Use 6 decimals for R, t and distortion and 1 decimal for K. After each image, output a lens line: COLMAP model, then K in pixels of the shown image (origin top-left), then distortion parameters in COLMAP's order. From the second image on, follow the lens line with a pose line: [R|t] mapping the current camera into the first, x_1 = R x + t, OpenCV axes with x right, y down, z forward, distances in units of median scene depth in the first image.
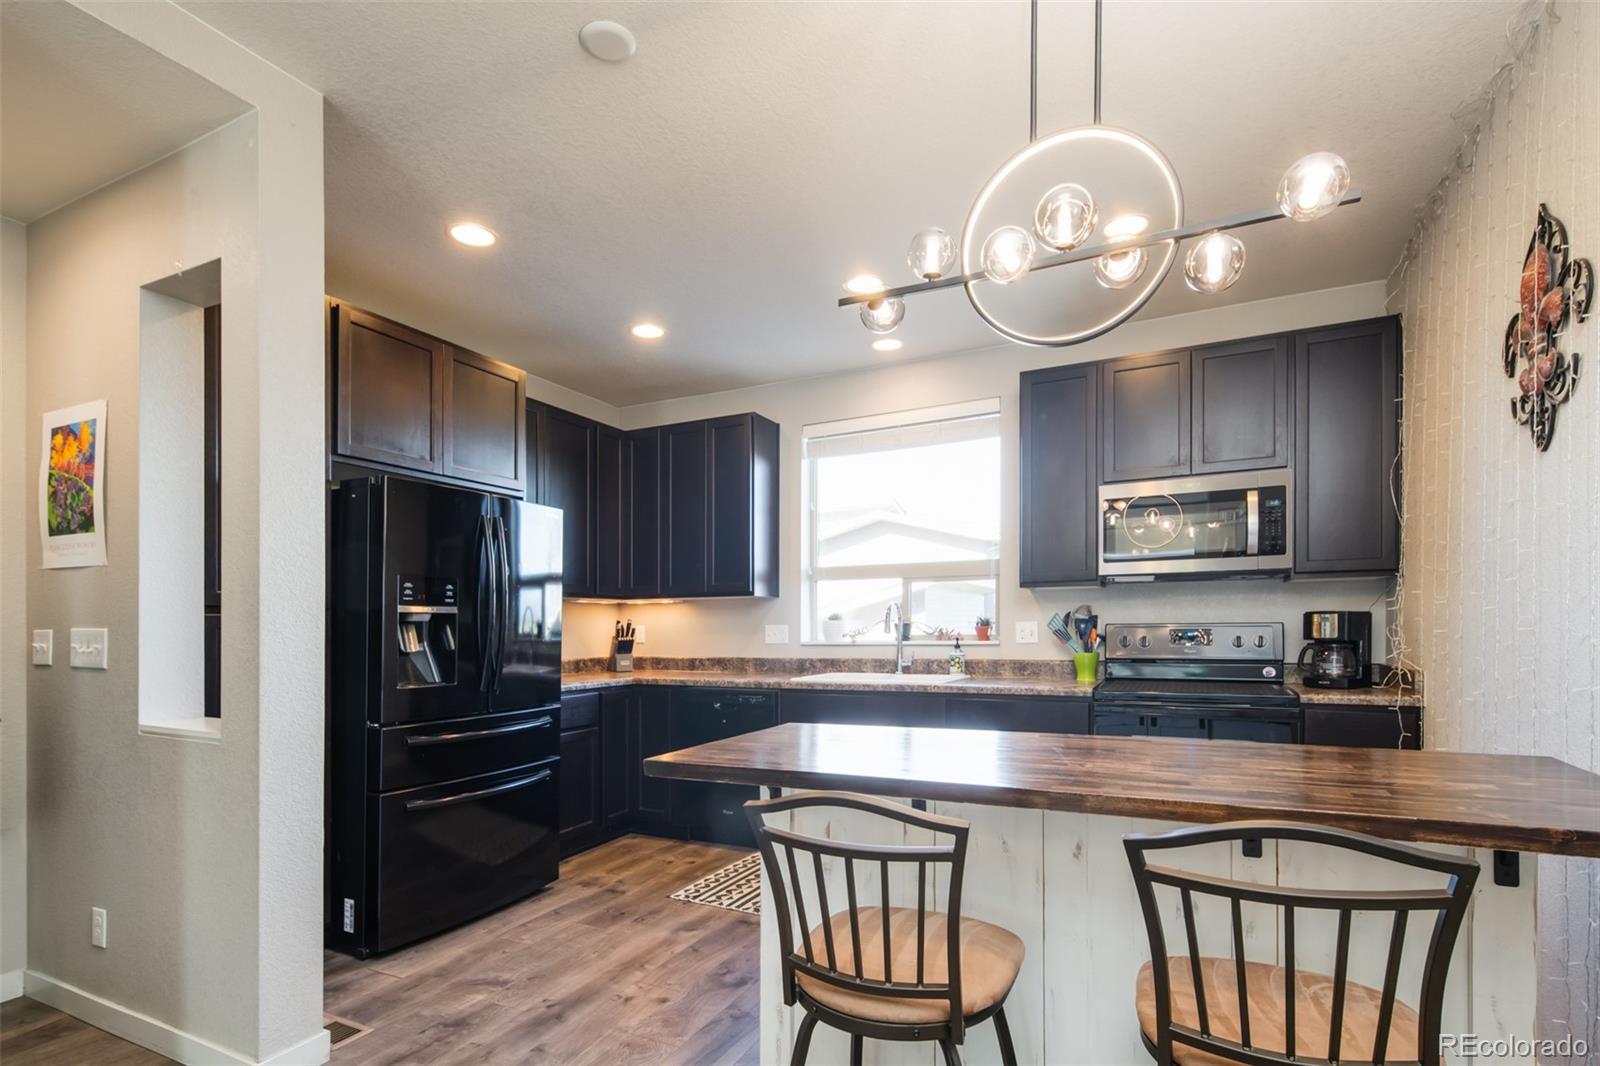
lens RADIAL K [[784.5, 0, 821.8], [0, 784.5, 649.4], [0, 0, 1]] dist [0.006877, -0.006441]
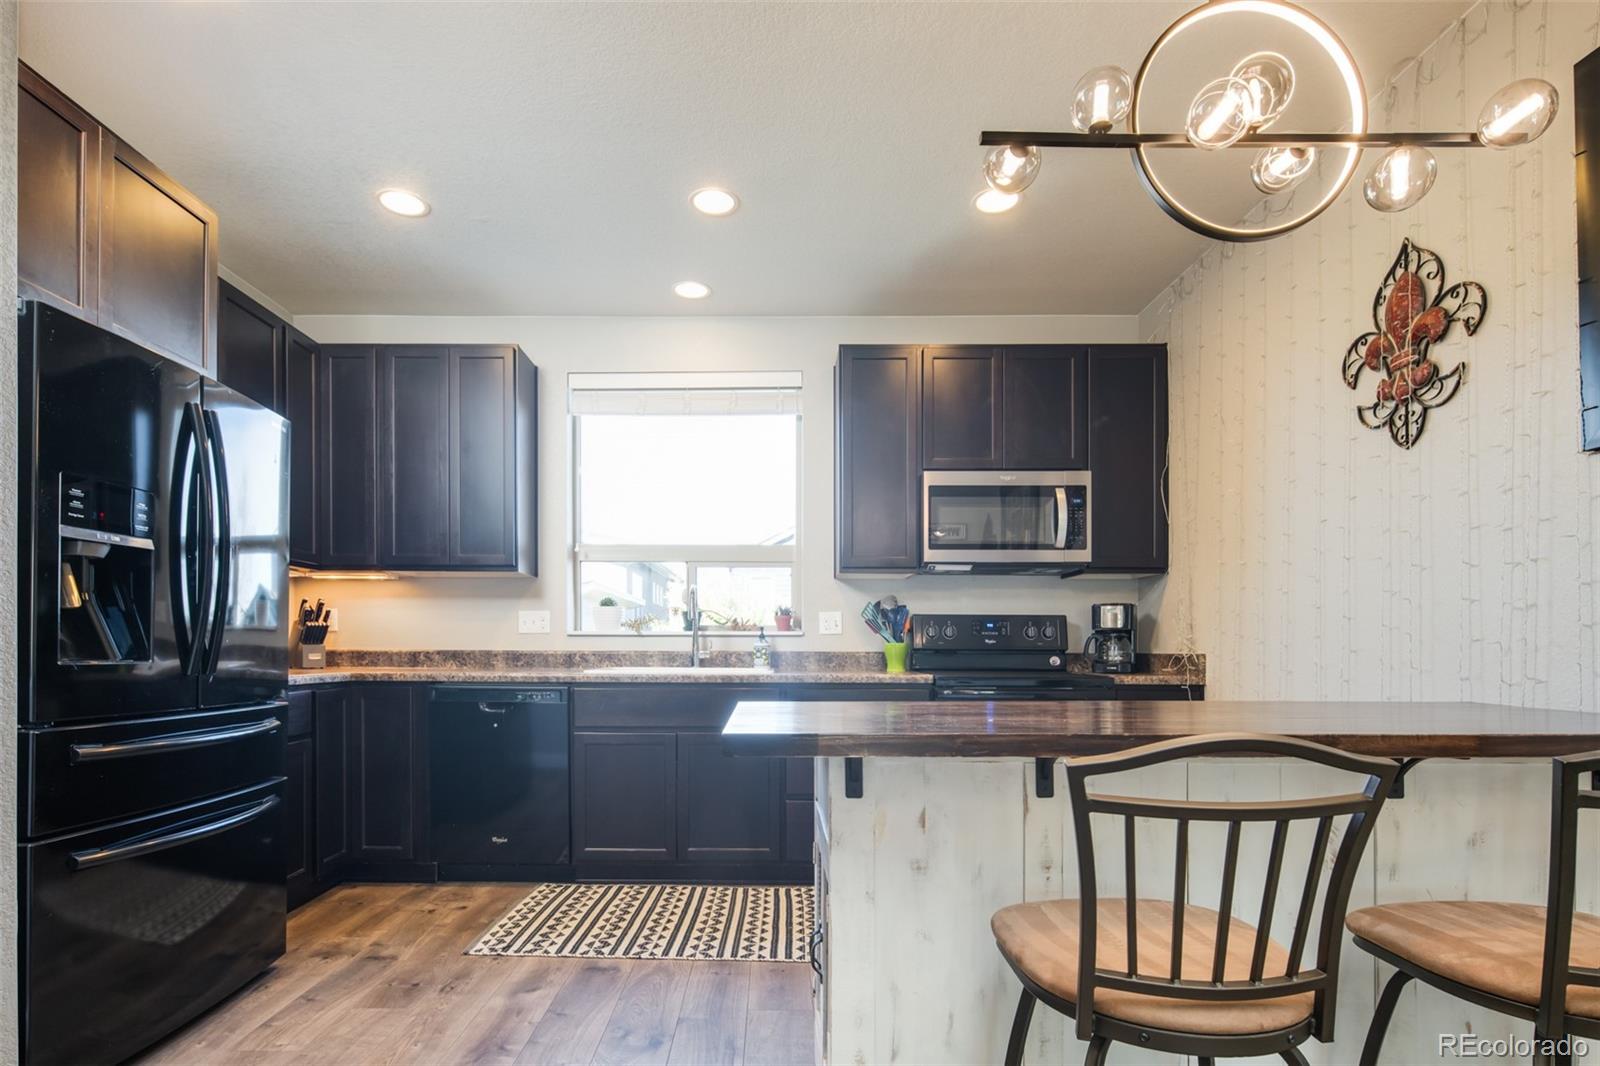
lens RADIAL K [[784.5, 0, 778.5], [0, 784.5, 679.0], [0, 0, 1]] dist [0.006877, -0.006441]
pose [[0.902528, -0.005562, 0.430596, -0.240355], [0.001627, 0.999953, 0.009506, 0.043313], [-0.430629, -0.007878, 0.902495, 0.185424]]
